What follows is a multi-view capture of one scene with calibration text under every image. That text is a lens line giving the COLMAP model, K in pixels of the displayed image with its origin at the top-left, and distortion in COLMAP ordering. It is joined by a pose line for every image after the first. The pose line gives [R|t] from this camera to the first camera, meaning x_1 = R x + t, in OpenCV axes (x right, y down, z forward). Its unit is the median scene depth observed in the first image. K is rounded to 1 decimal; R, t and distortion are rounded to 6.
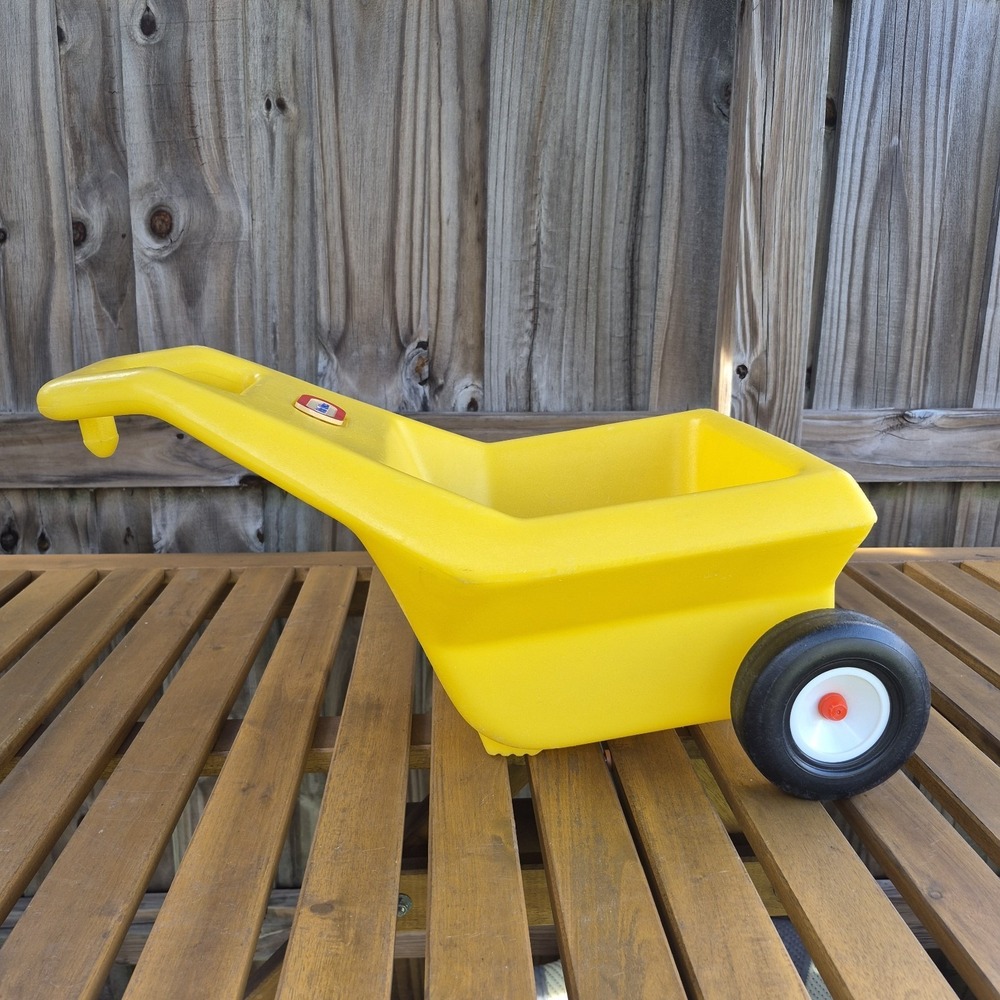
lens RADIAL K [[964.5, 0, 513.7], [0, 964.5, 495.0], [0, 0, 1]] dist [-0.000829, 0.000000]
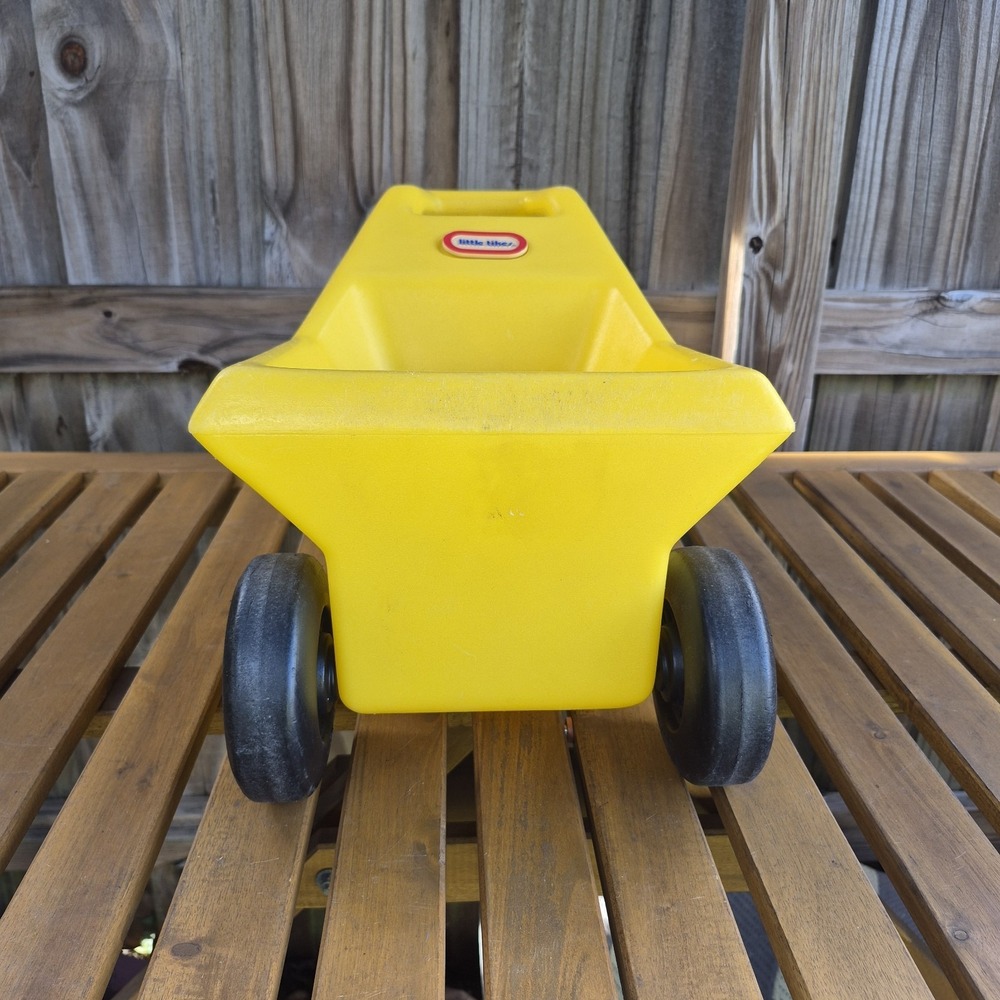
lens RADIAL K [[964.5, 0, 525.3], [0, 964.5, 501.1], [0, 0, 1]] dist [-0.000829, 0.000000]
pose [[0.999947, 0.010131, 0.002059, 0.031246], [-0.010321, 0.989718, 0.142661, -0.021644], [-0.000593, -0.142674, 0.989770, 0.114031]]
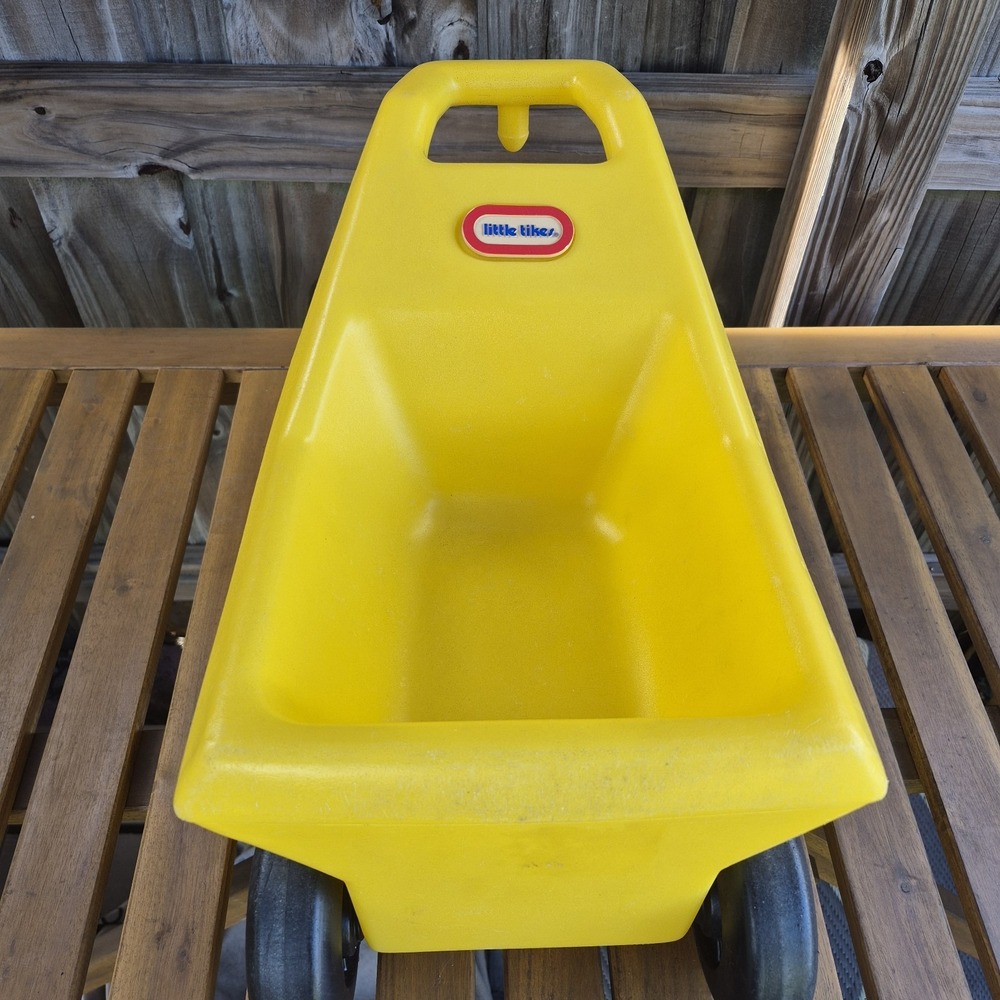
lens RADIAL K [[964.5, 0, 513.8], [0, 964.5, 494.6], [0, 0, 1]] dist [-0.000829, 0.000000]
pose [[0.999229, 0.037757, -0.010784, 0.013867], [-0.023758, 0.799978, 0.599559, -0.265281], [0.031264, -0.598840, 0.800258, 0.288788]]
